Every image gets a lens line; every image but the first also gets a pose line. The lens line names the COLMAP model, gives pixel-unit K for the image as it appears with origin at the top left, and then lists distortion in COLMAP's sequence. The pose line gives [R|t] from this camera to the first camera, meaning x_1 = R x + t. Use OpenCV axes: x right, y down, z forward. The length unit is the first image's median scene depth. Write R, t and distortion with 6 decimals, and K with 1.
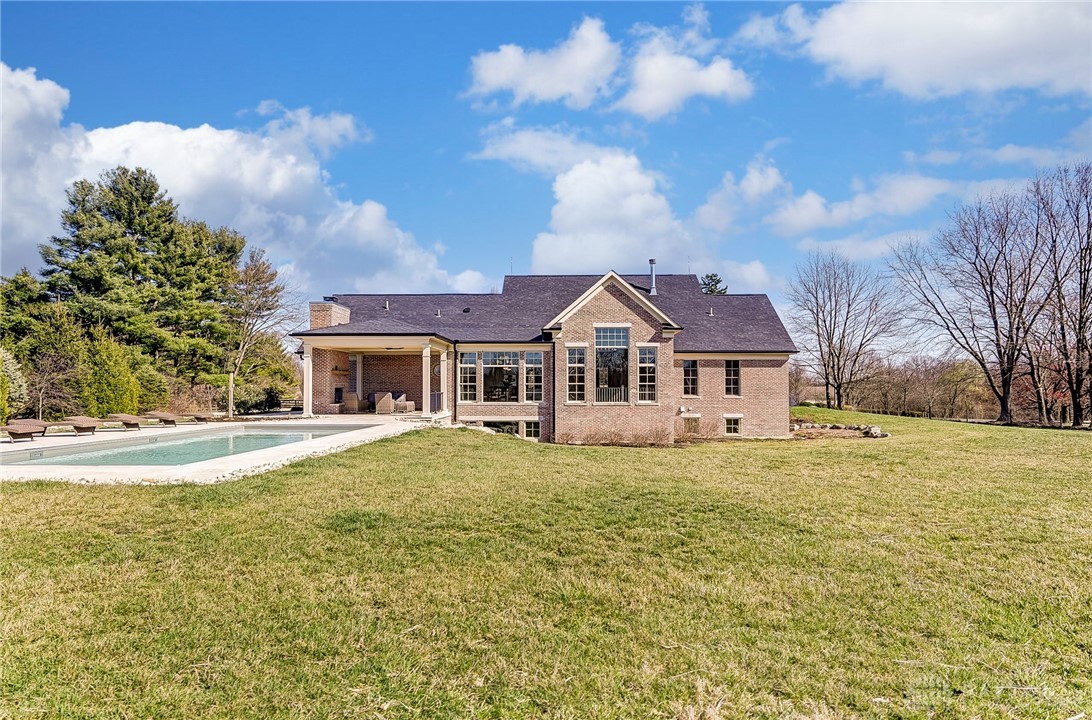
lens RADIAL K [[579.2, 0, 548.8], [0, 579.2, 378.2], [0, 0, 1]] dist [0.001915, 0.000619]
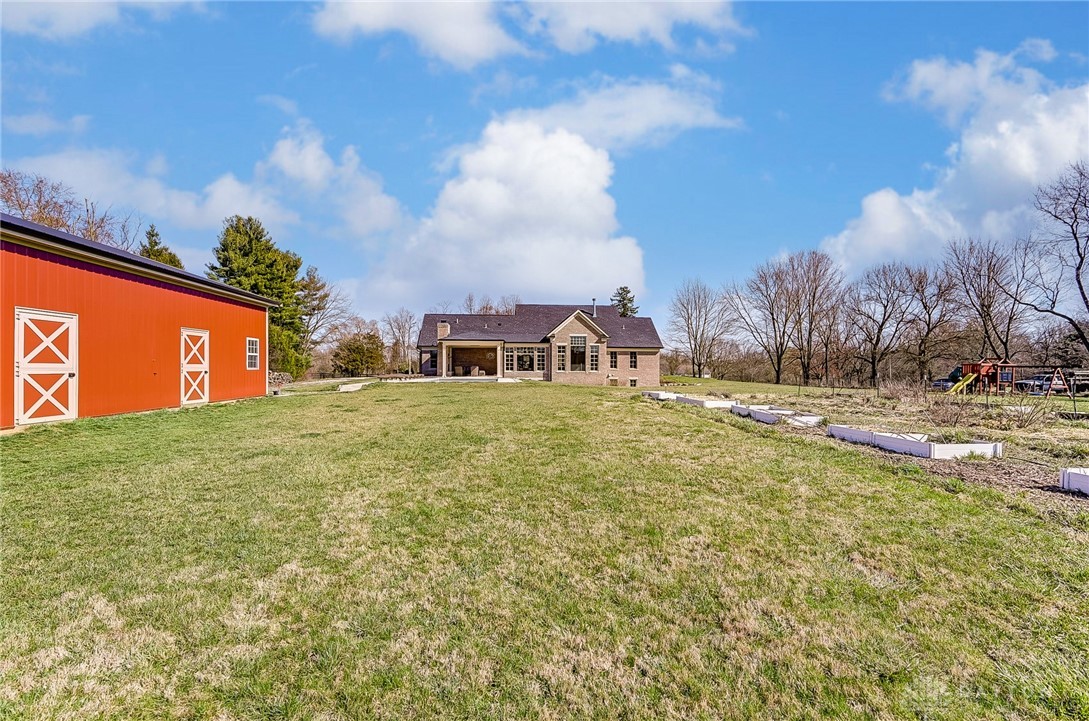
lens RADIAL K [[512.0, 0, 544.5], [0, 512.0, 360.5], [0, 0, 1]] dist [0.000671, 0.000357]
pose [[0.992614, 0.004297, 0.121241, -0.237141], [-0.004985, 0.999973, 0.005371, -0.007633], [-0.121215, -0.005936, 0.992609, -0.838036]]
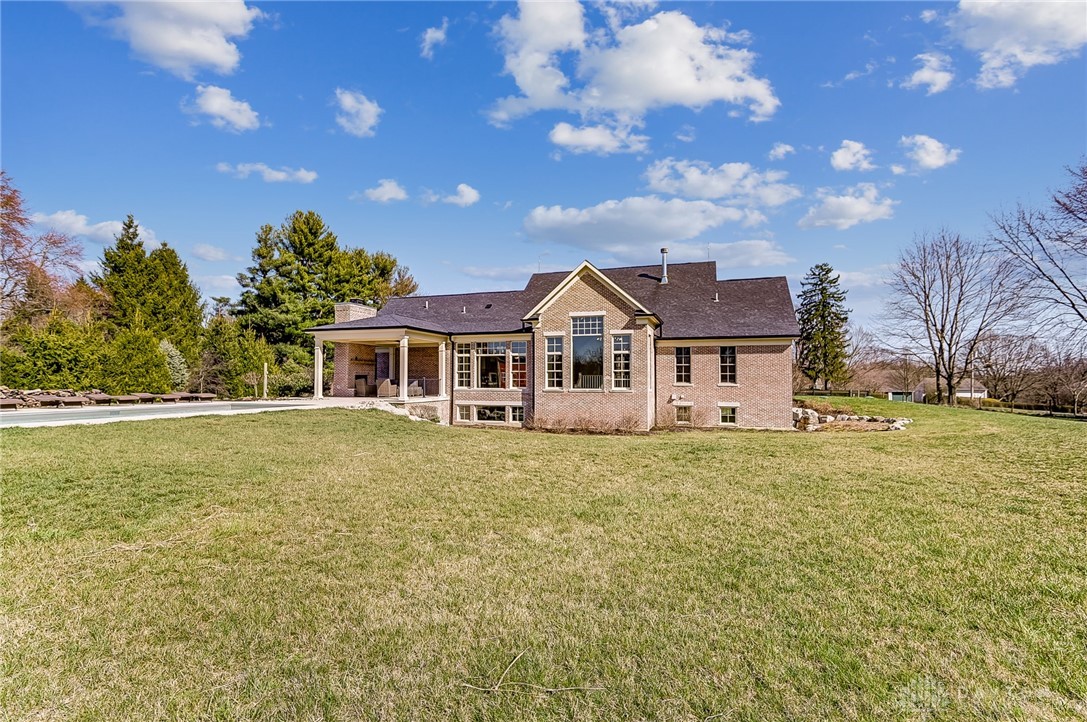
lens RADIAL K [[511.0, 0, 543.5], [0, 511.0, 361.0], [0, 0, 1]] dist [0.000671, 0.000357]
pose [[0.954896, -0.009389, -0.296793, 0.297082], [0.003103, 0.999761, -0.021641, 0.011290], [0.296926, 0.019744, 0.954696, 0.111429]]
